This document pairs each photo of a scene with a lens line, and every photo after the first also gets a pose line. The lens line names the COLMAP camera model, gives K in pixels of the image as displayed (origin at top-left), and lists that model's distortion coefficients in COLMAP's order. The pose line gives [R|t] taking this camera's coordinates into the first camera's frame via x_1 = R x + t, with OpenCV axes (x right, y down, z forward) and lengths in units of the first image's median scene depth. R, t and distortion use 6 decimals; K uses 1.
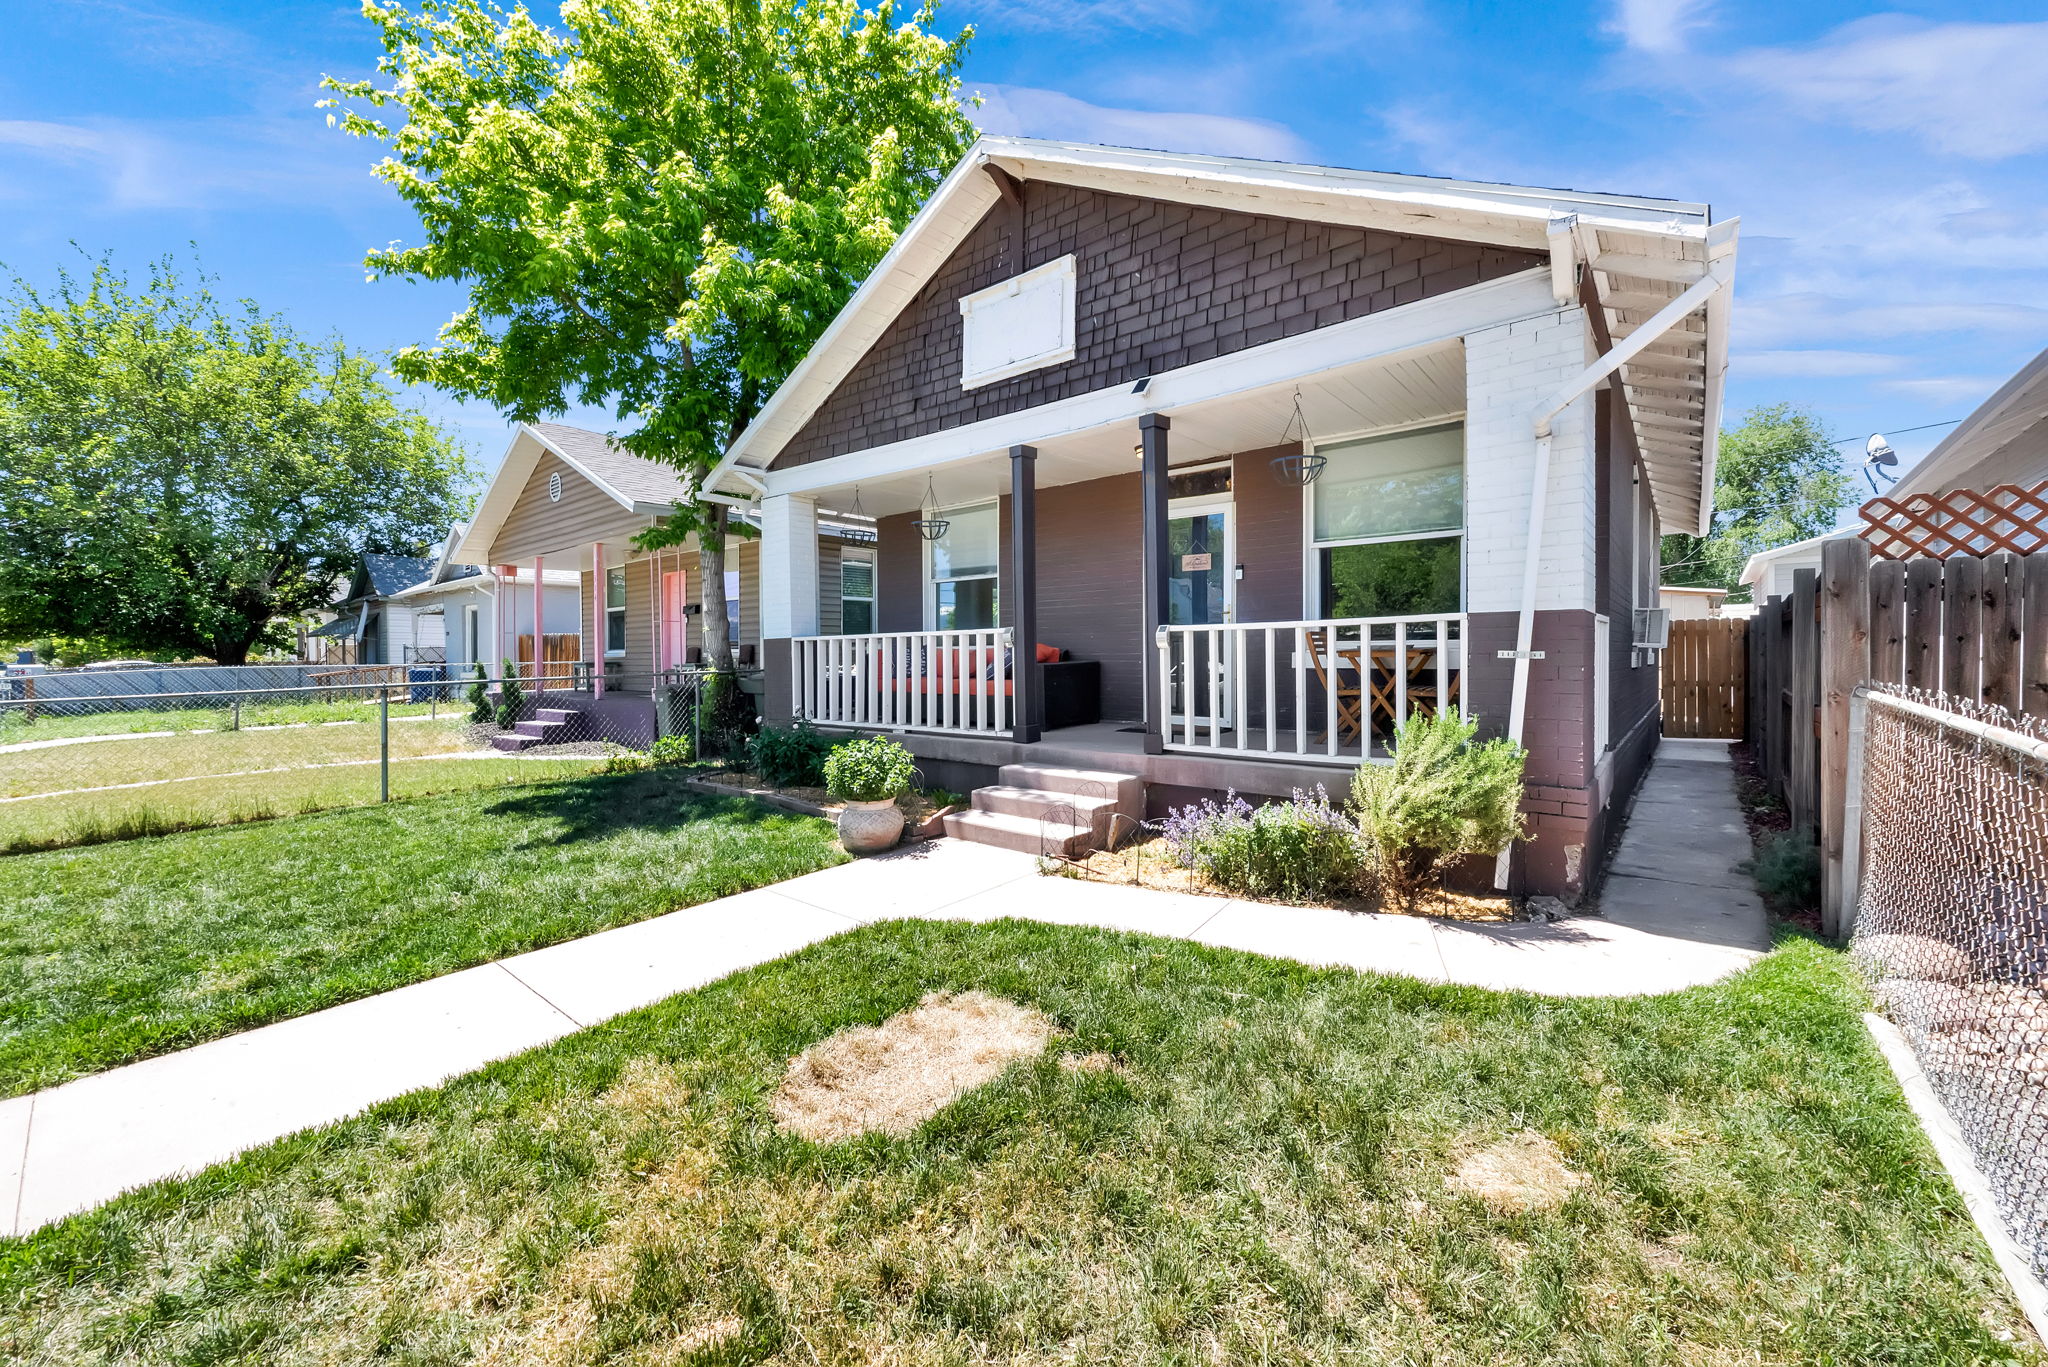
lens RADIAL K [[821.8, 0, 1019.2], [0, 821.8, 677.5], [0, 0, 1]] dist [-0.002063, 0.000702]
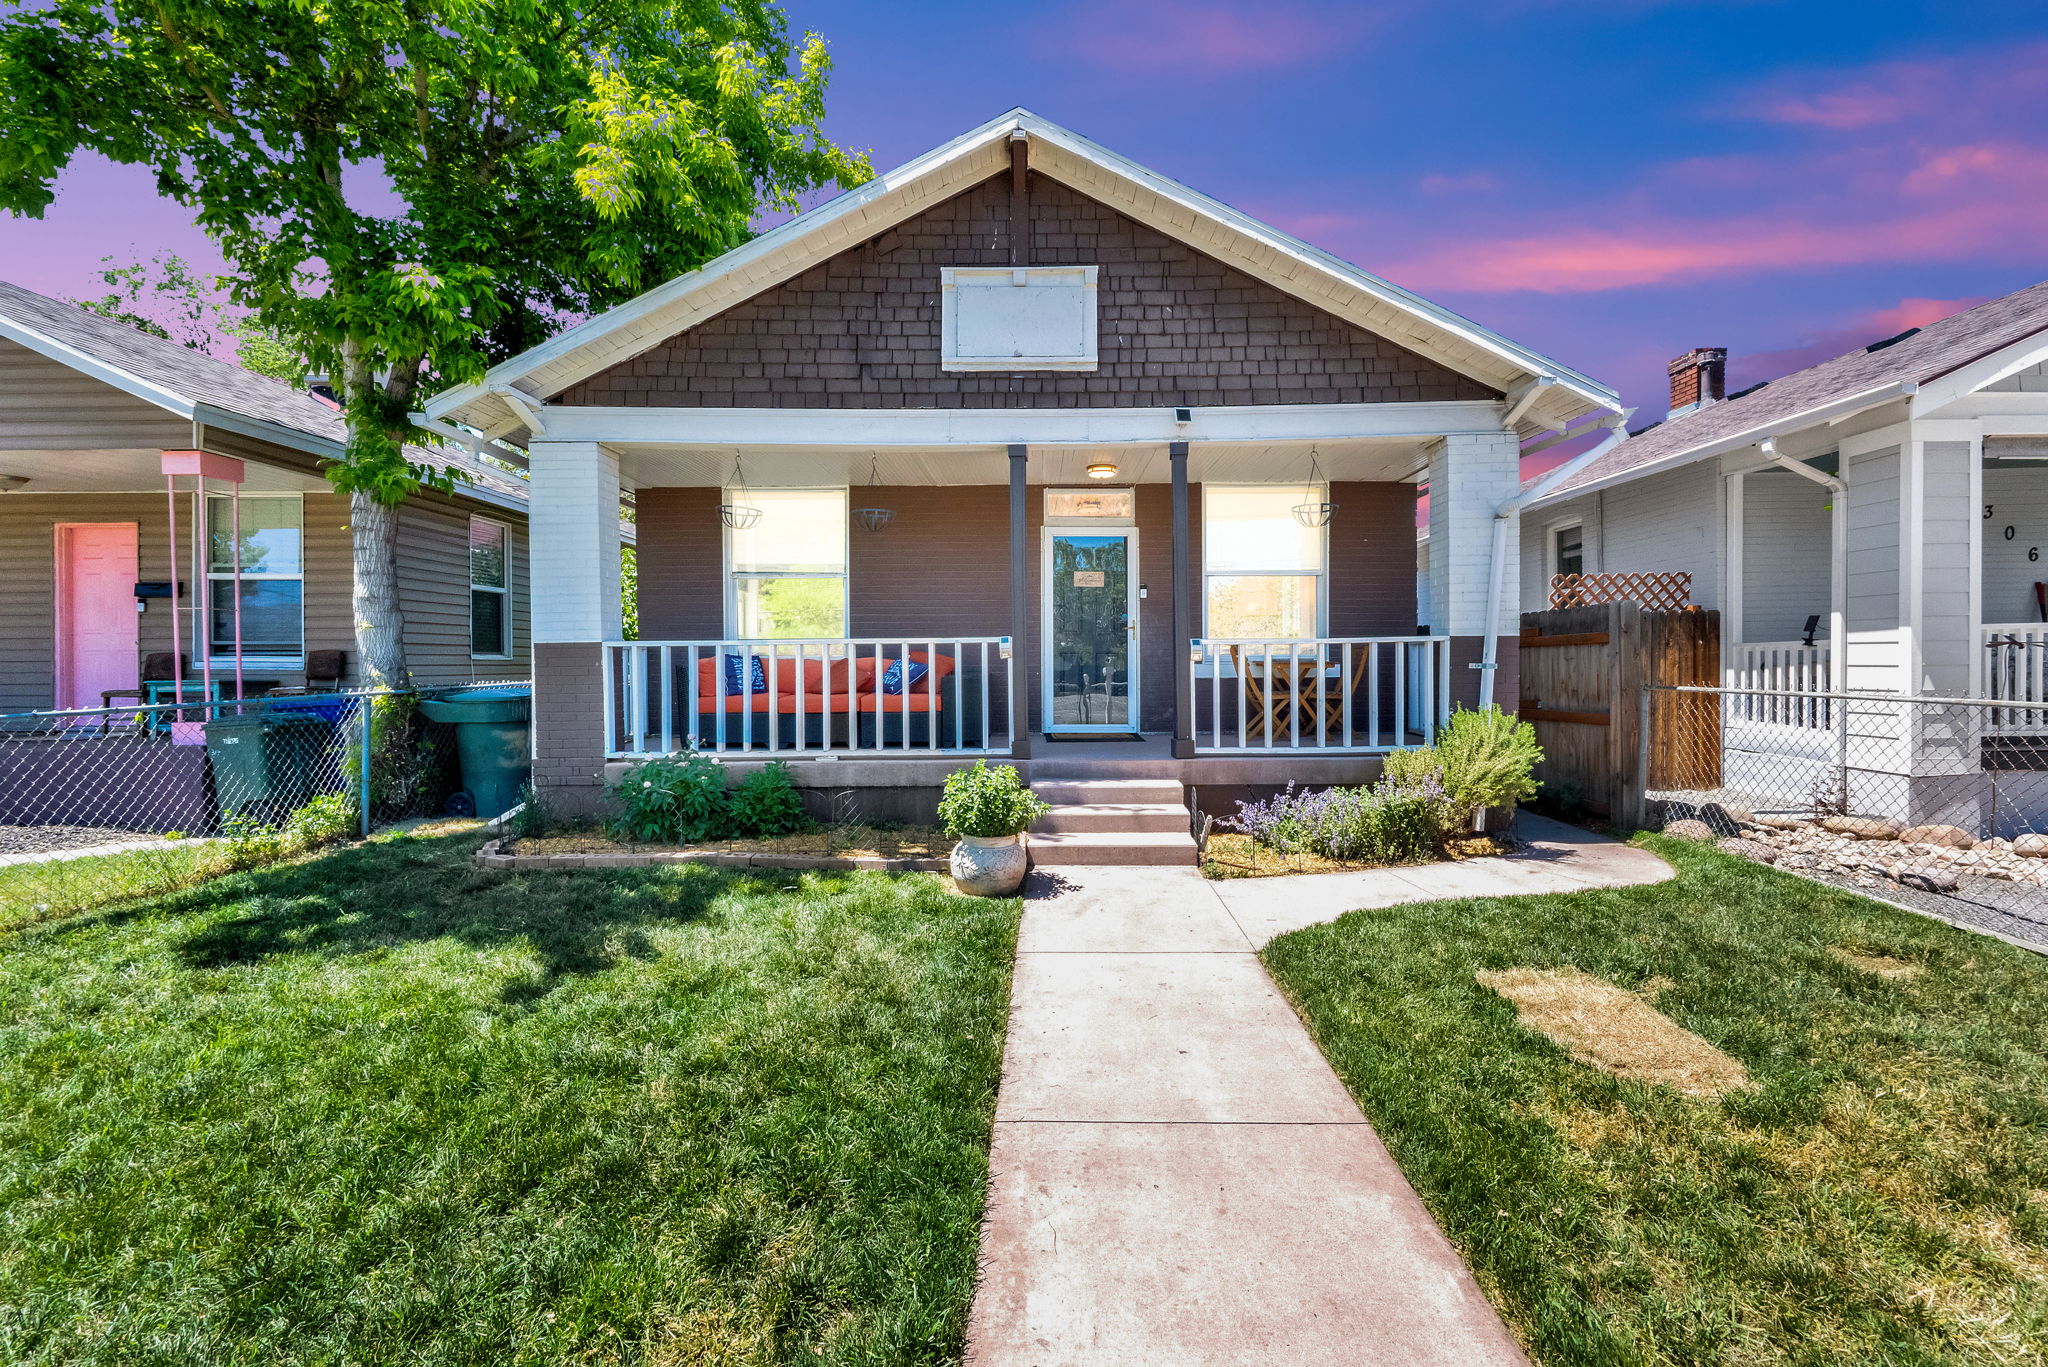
lens RADIAL K [[821.8, 0, 1034.8], [0, 821.8, 682.3], [0, 0, 1]] dist [-0.002063, 0.000702]
pose [[0.763331, -0.008760, 0.645948, -0.650661], [0.016483, 0.999847, -0.005918, -0.002805], [-0.645797, 0.015165, 0.763359, 0.291577]]
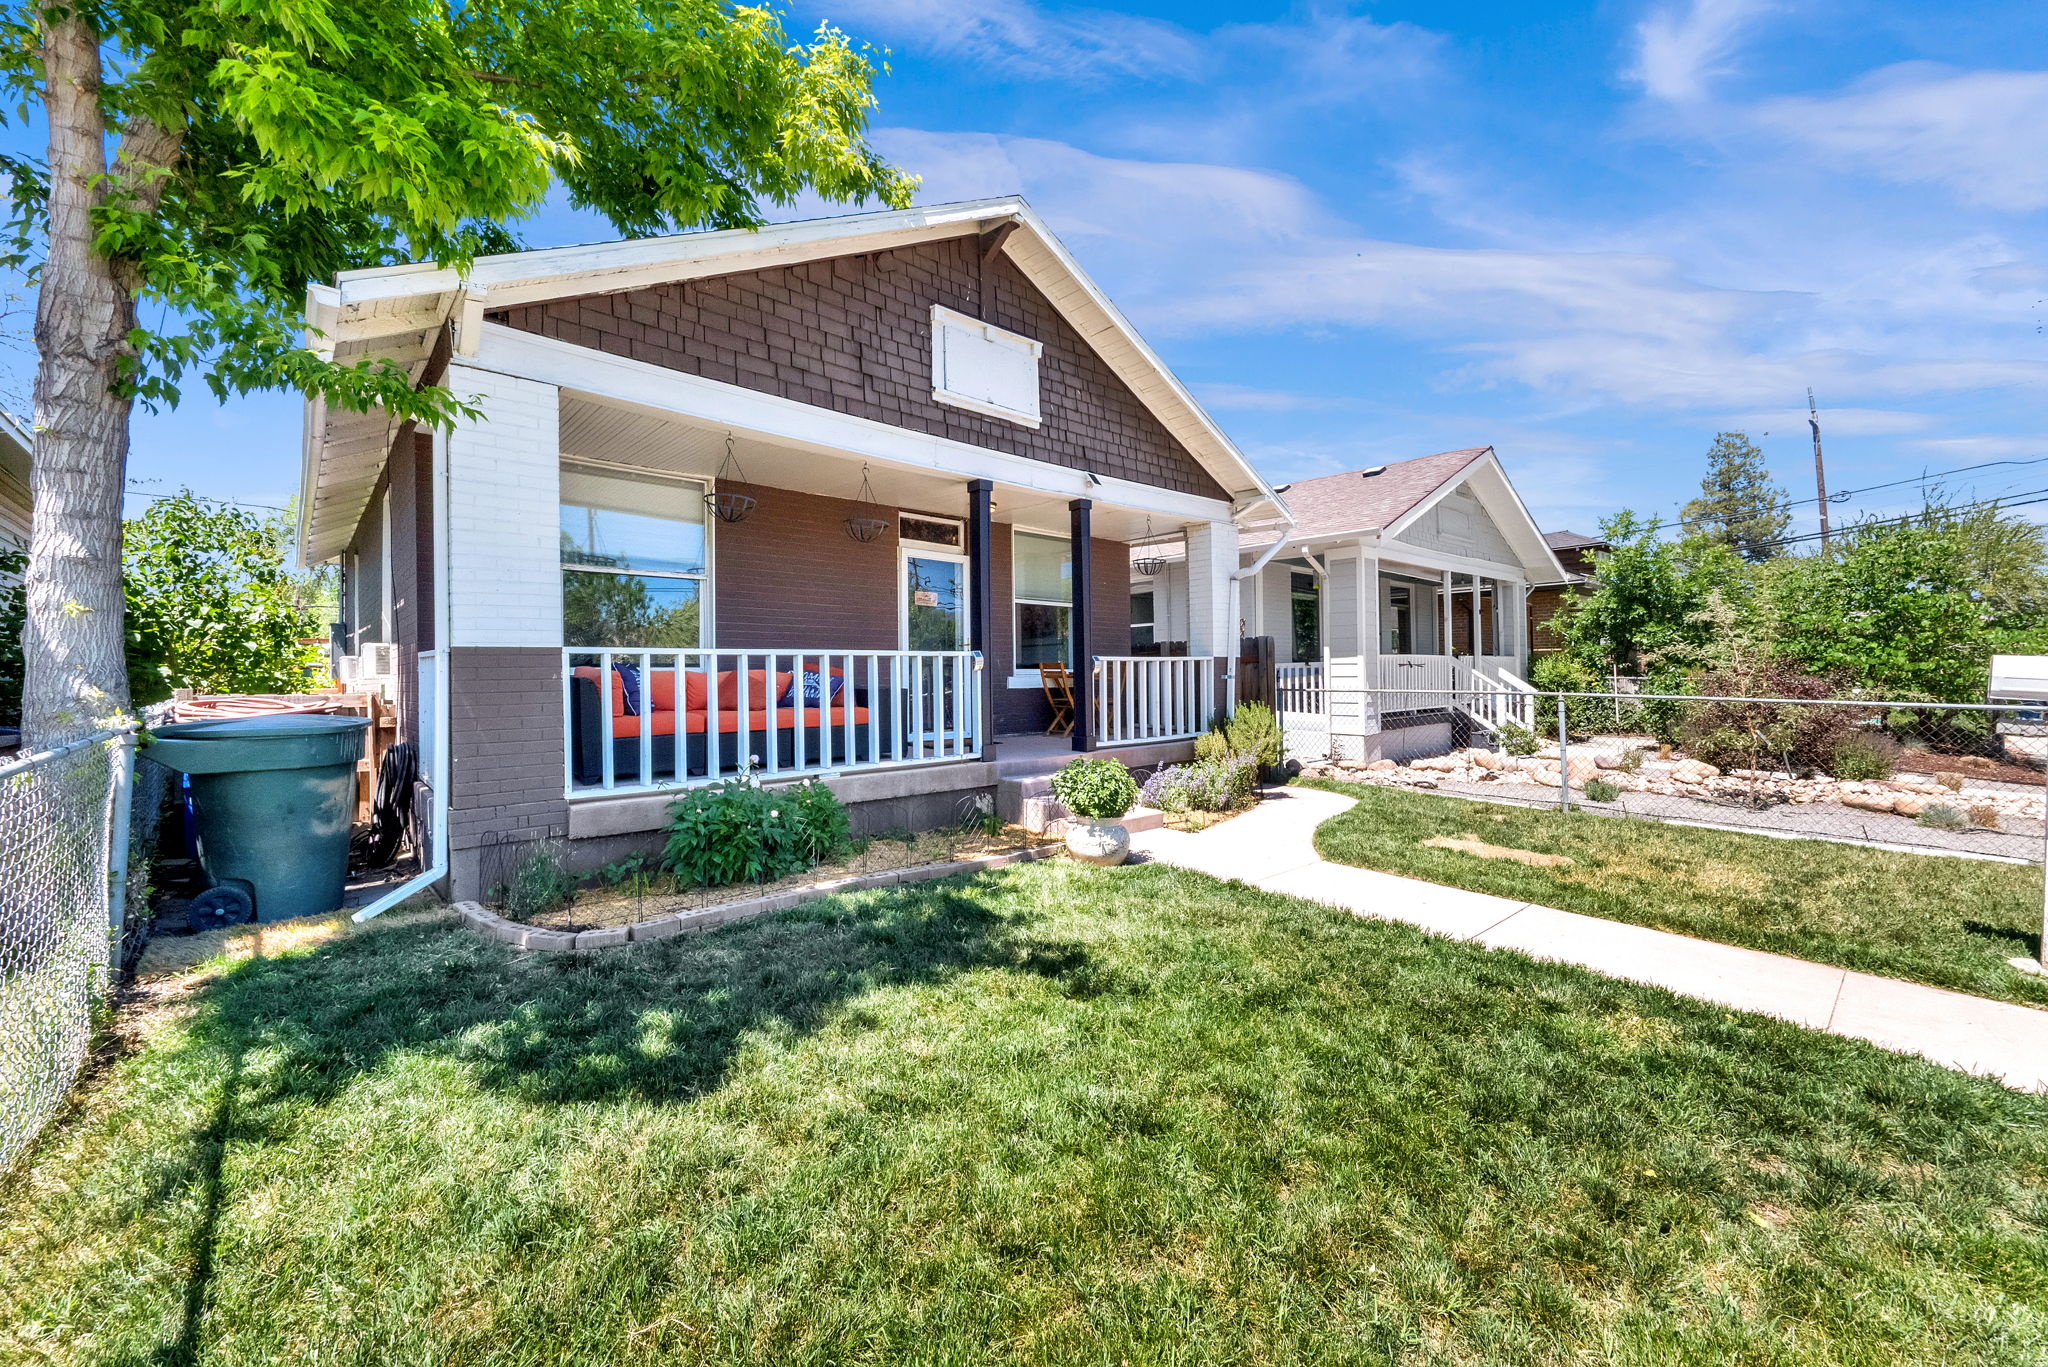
lens RADIAL K [[821.8, 0, 1033.9], [0, 821.8, 672.3], [0, 0, 1]] dist [-0.002063, 0.000702]
pose [[0.114121, 0.013507, 0.993375, -1.129866], [0.036060, 0.999192, -0.017728, -0.014055], [-0.992812, 0.037844, 0.113542, 0.895195]]
